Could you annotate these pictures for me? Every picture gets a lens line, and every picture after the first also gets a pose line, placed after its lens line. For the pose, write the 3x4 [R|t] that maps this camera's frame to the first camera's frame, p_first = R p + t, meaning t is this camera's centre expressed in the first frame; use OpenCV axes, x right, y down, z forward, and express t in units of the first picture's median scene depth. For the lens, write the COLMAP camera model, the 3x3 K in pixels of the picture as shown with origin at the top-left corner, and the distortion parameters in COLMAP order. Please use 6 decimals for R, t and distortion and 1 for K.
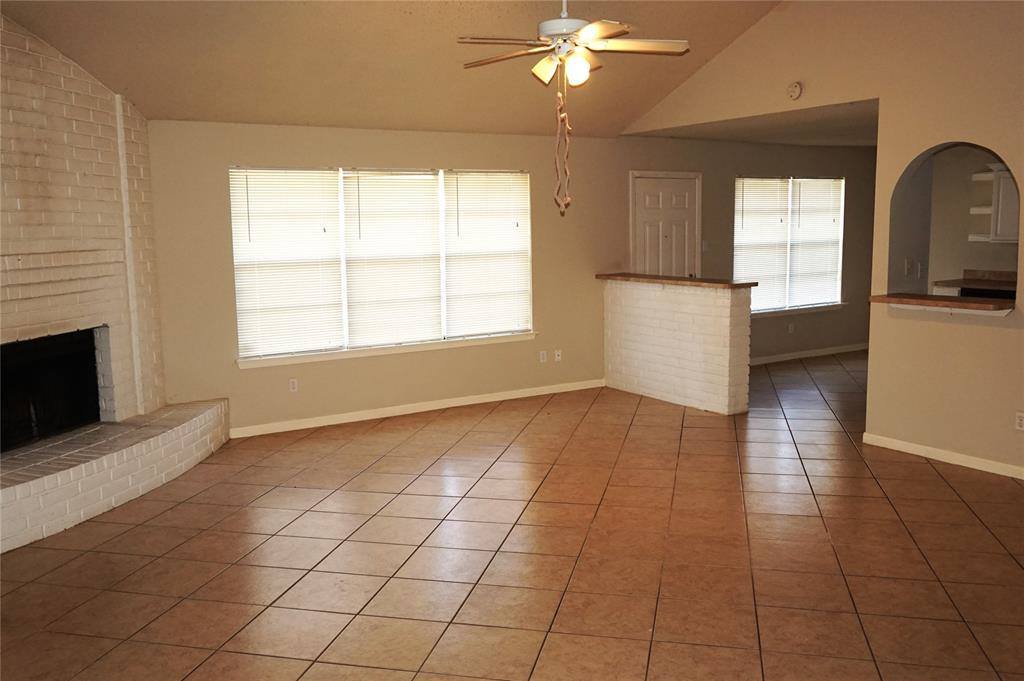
lens RADIAL K [[880.9, 0, 508.2], [0, 880.9, 341.4], [0, 0, 1]] dist [-0.013818, 0.009570]
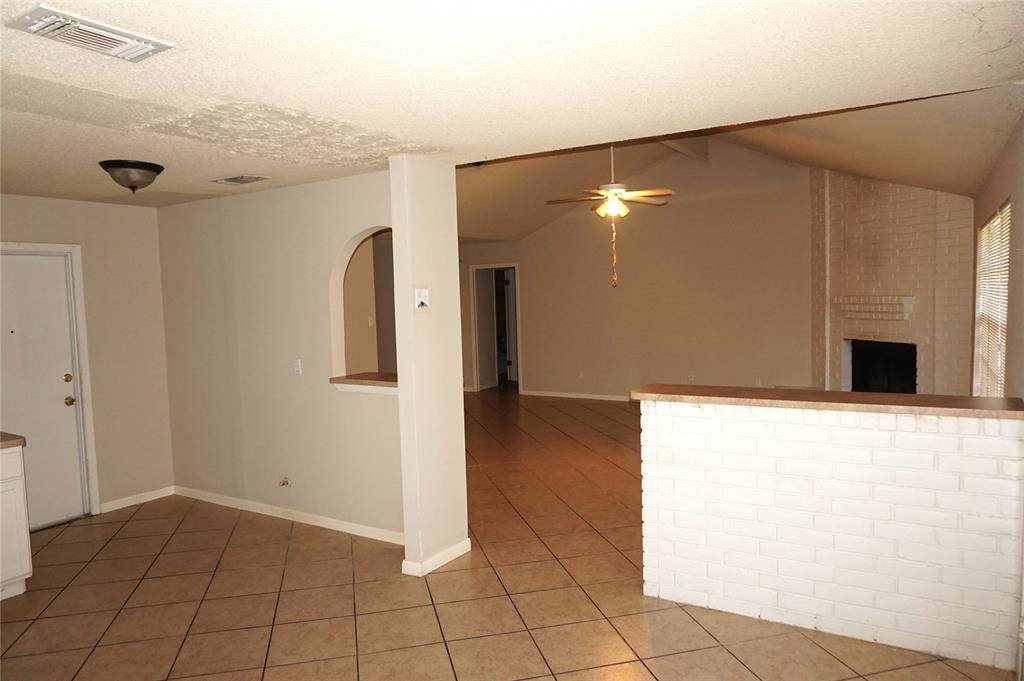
lens RADIAL K [[694.5, 0, 505.7], [0, 694.5, 337.6], [0, 0, 1]] dist [-0.053149, 0.033610]
pose [[-0.893636, 0.071034, -0.443135, 0.771392], [-0.017813, 0.981003, 0.193175, -0.266362], [0.448438, 0.180522, -0.875394, 1.841833]]
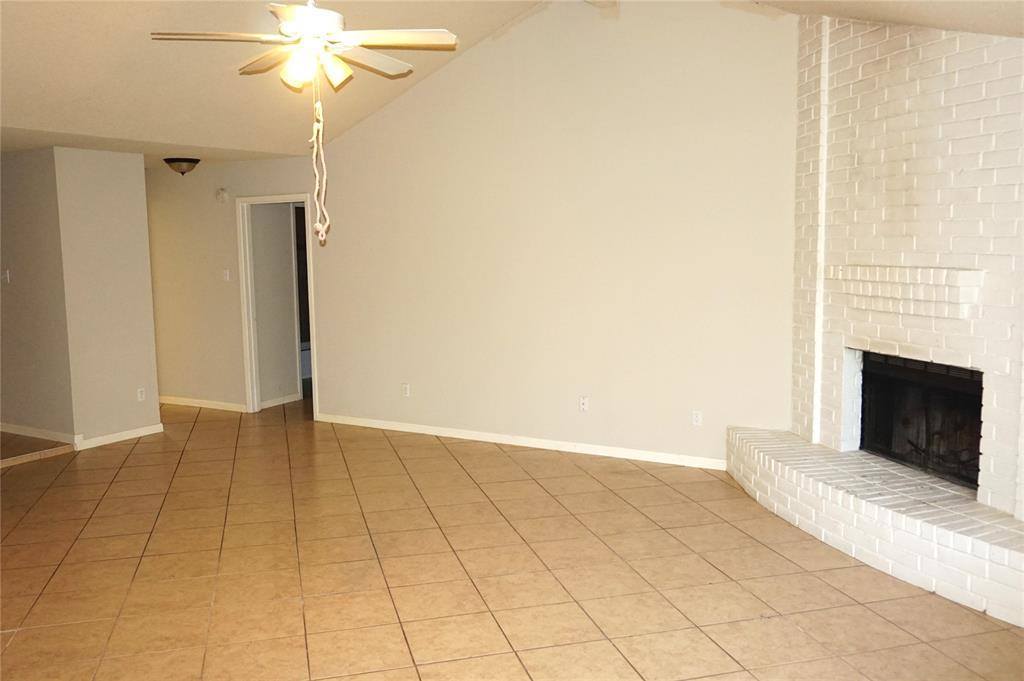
lens RADIAL K [[880.9, 0, 504.0], [0, 880.9, 340.7], [0, 0, 1]] dist [-0.013818, 0.009570]
pose [[-0.884100, 0.082784, -0.459907, 0.255836], [-0.034570, 0.969900, 0.241039, -0.221554], [0.466018, 0.229001, -0.854626, 1.533272]]
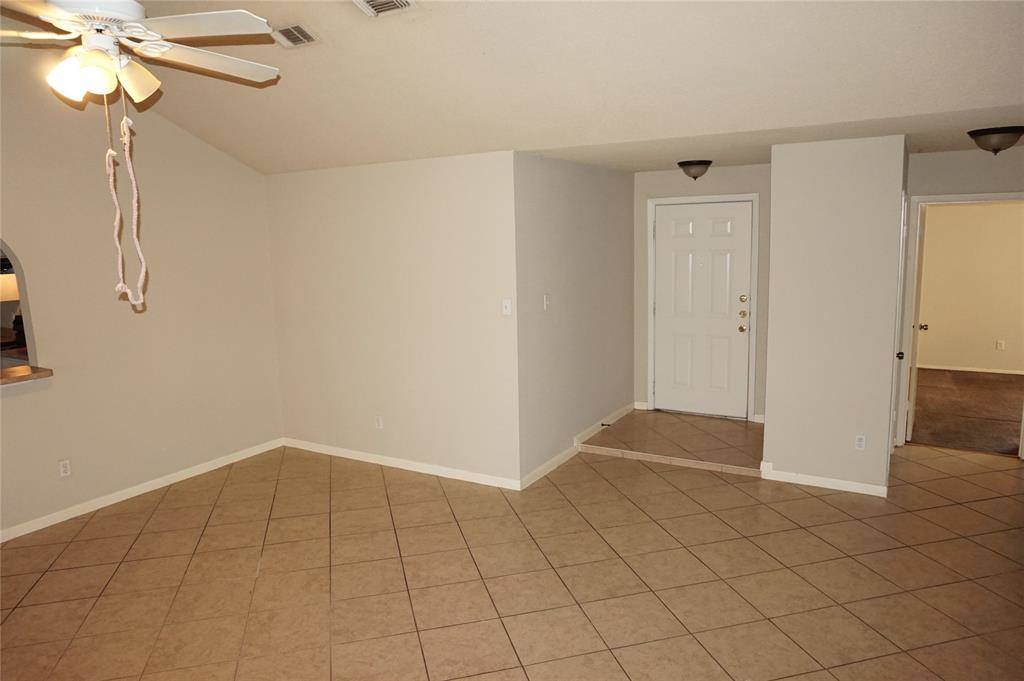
lens RADIAL K [[694.5, 0, 512.1], [0, 694.5, 341.3], [0, 0, 1]] dist [-0.053149, 0.033610]
pose [[-0.460513, -0.109088, 0.880924, -0.423994], [0.154215, 0.967495, 0.200426, -0.150727], [-0.874154, 0.228150, -0.428721, 0.824591]]
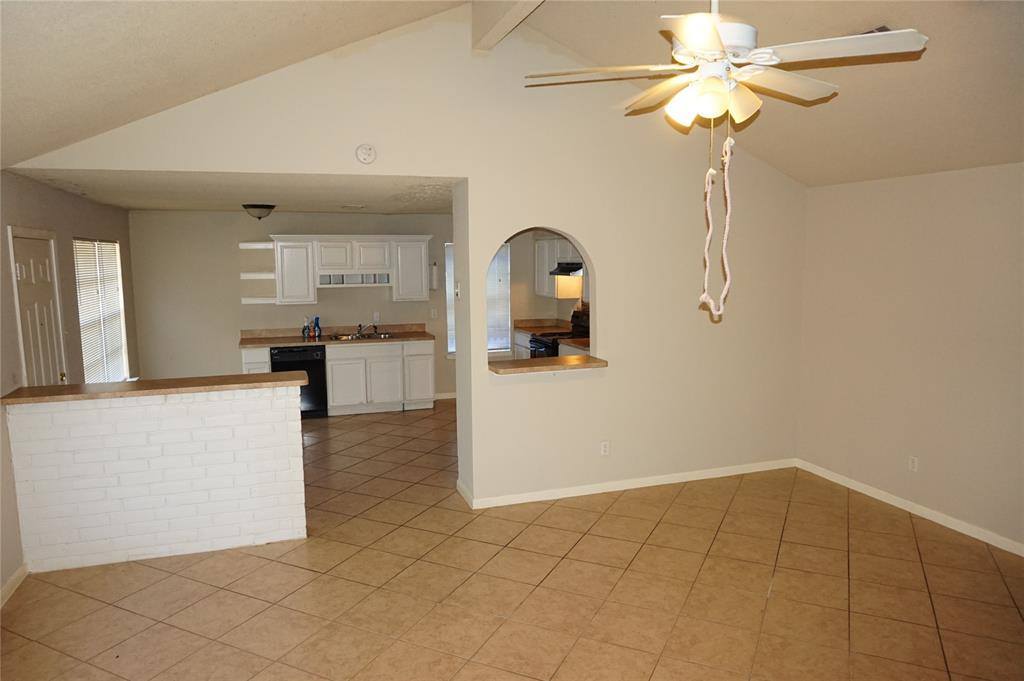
lens RADIAL K [[694.5, 0, 507.9], [0, 694.5, 341.9], [0, 0, 1]] dist [-0.053149, 0.033610]
pose [[0.224097, -0.108447, 0.968514, -0.409853], [0.136874, 0.987442, 0.078896, -0.159805], [-0.964907, 0.114884, 0.236126, 0.865081]]
